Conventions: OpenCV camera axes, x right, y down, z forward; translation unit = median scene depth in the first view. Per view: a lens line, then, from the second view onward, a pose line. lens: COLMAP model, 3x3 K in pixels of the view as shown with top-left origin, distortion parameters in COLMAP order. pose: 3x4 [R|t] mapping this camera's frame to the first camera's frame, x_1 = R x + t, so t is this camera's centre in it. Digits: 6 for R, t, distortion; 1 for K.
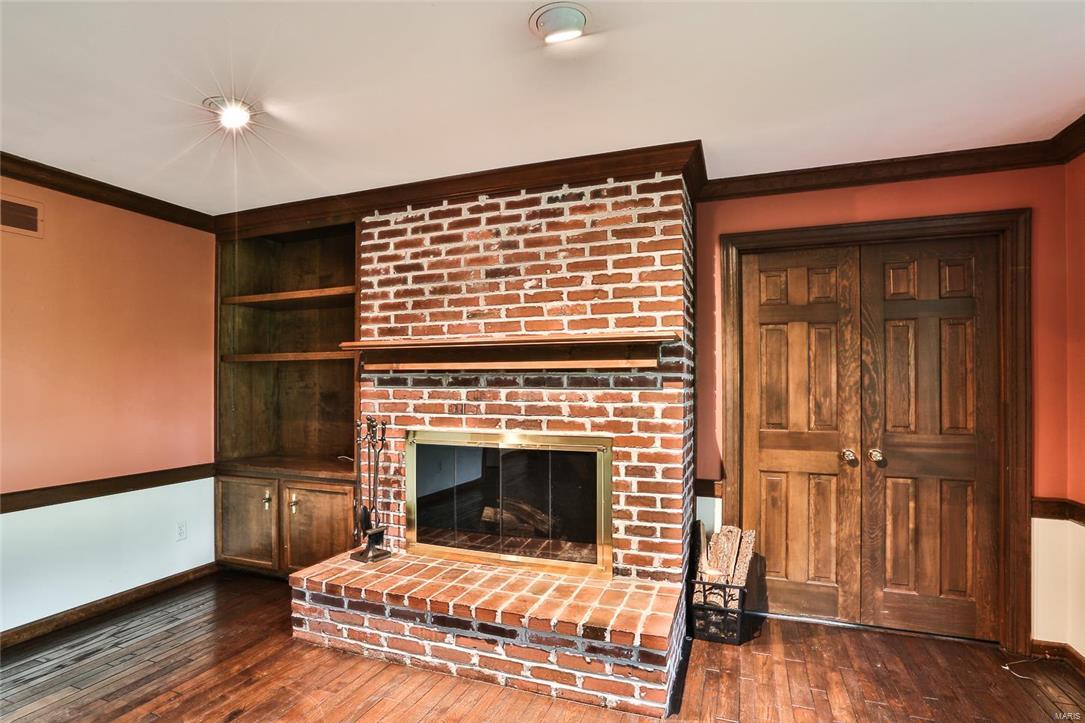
lens RADIAL K [[560.1, 0, 531.5], [0, 560.1, 369.6], [0, 0, 1]] dist [-0.048544, 0.007561]
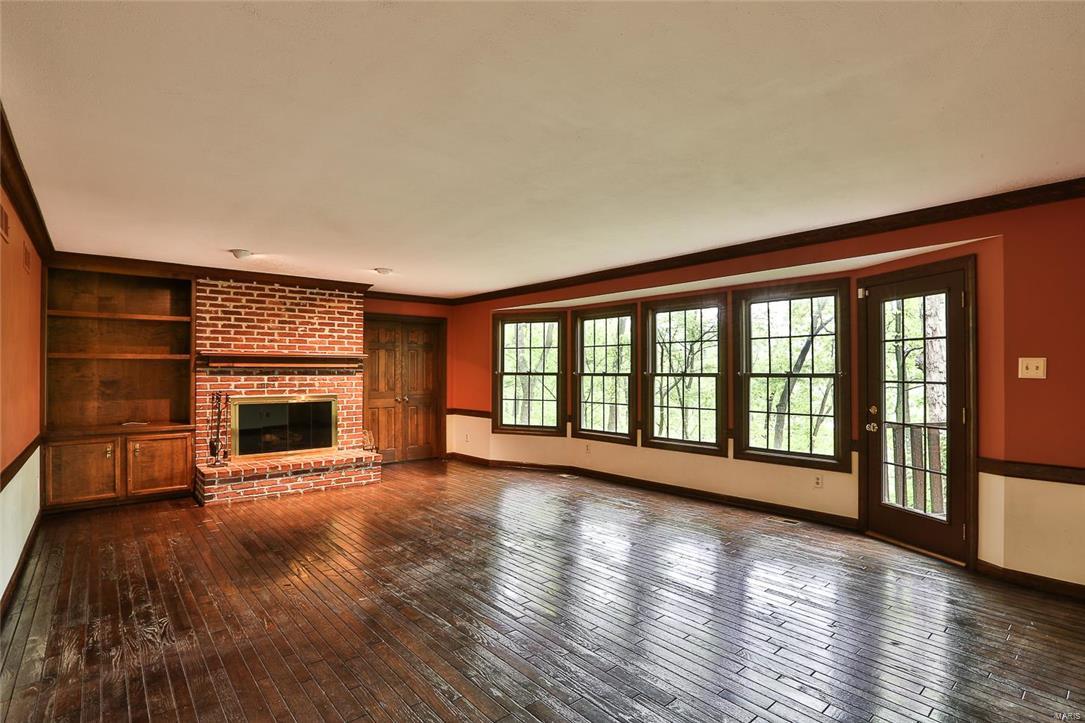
lens RADIAL K [[560.1, 0, 546.2], [0, 560.1, 362.5], [0, 0, 1]] dist [-0.048544, 0.007561]
pose [[0.432937, 0.015523, 0.901291, -1.553048], [-0.019614, 0.999777, -0.007797, -0.020727], [-0.901211, -0.014303, 0.433145, -0.836775]]
